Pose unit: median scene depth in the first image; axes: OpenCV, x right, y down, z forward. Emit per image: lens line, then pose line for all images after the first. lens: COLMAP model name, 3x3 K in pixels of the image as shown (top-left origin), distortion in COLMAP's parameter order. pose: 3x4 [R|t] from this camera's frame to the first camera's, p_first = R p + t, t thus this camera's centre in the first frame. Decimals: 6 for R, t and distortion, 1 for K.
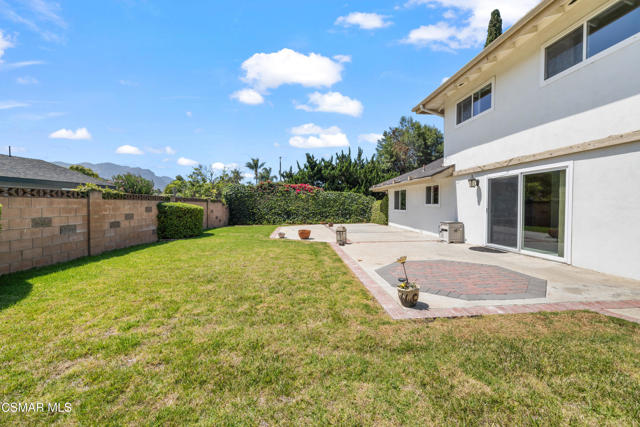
lens RADIAL K [[269.5, 0, 317.6], [0, 269.5, 214.2], [0, 0, 1]] dist [0.003318, 0.000314]
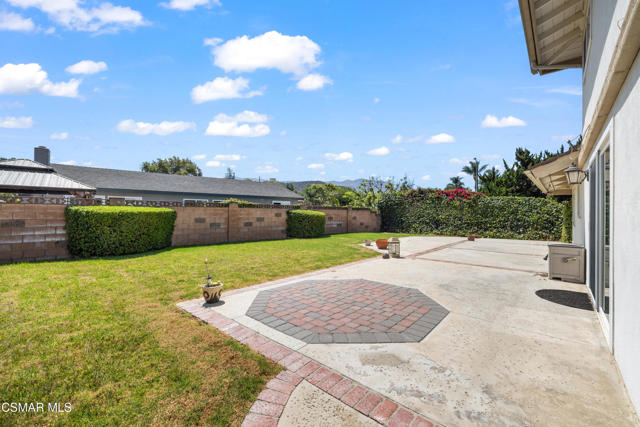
lens RADIAL K [[269.5, 0, 319.3], [0, 269.5, 213.0], [0, 0, 1]] dist [0.003318, 0.000314]
pose [[0.684705, 0.010771, -0.728741, 0.608197], [-0.035542, 0.999195, -0.018627, -0.010317], [0.727953, 0.038655, 0.684536, 0.229134]]
